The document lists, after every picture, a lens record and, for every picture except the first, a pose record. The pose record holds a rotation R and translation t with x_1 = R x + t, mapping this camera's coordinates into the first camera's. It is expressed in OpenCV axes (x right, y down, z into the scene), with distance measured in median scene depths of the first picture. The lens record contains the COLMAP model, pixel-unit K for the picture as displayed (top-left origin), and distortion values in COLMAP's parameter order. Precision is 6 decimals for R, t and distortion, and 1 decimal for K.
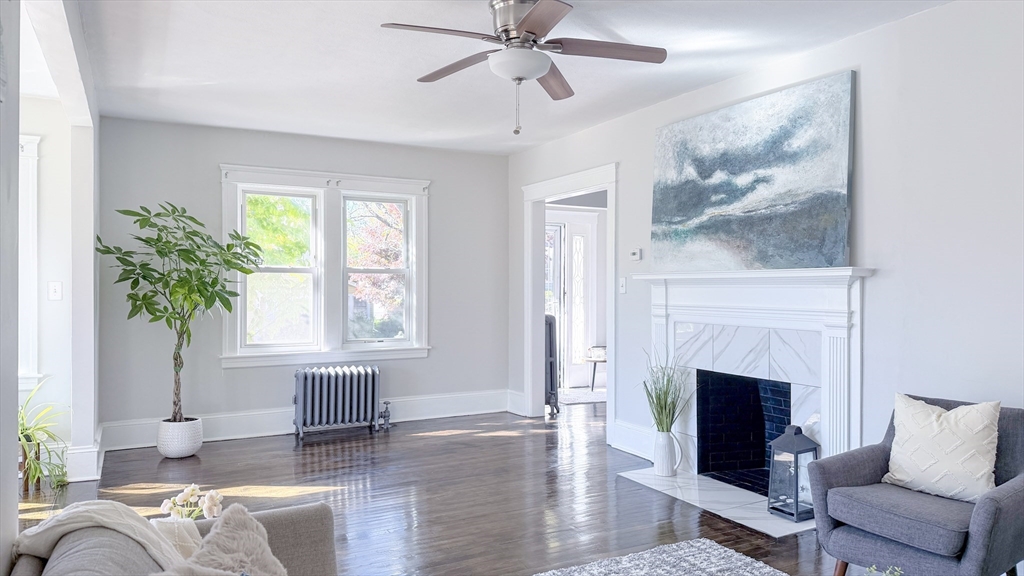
lens RADIAL K [[743.1, 0, 507.3], [0, 743.1, 292.7], [0, 0, 1]] dist [0.009525, -0.004616]
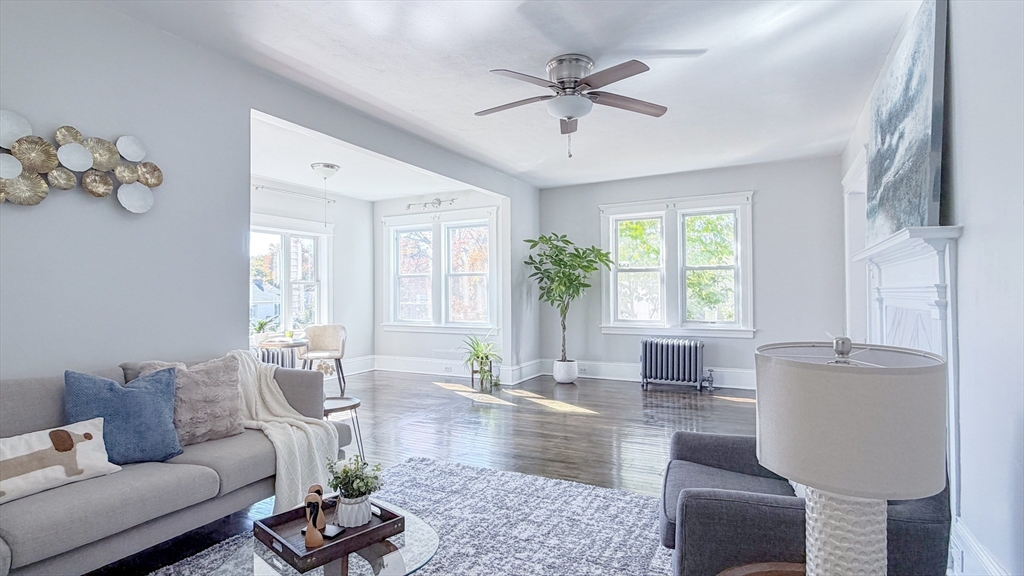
lens RADIAL K [[542.5, 0, 515.0], [0, 542.5, 286.0], [0, 0, 1]] dist [0.001200, -0.000208]
pose [[0.528816, -0.018665, -0.848531, 0.496965], [-0.004877, 0.999675, -0.025029, 0.030099], [0.848722, 0.017374, 0.528553, 0.236510]]
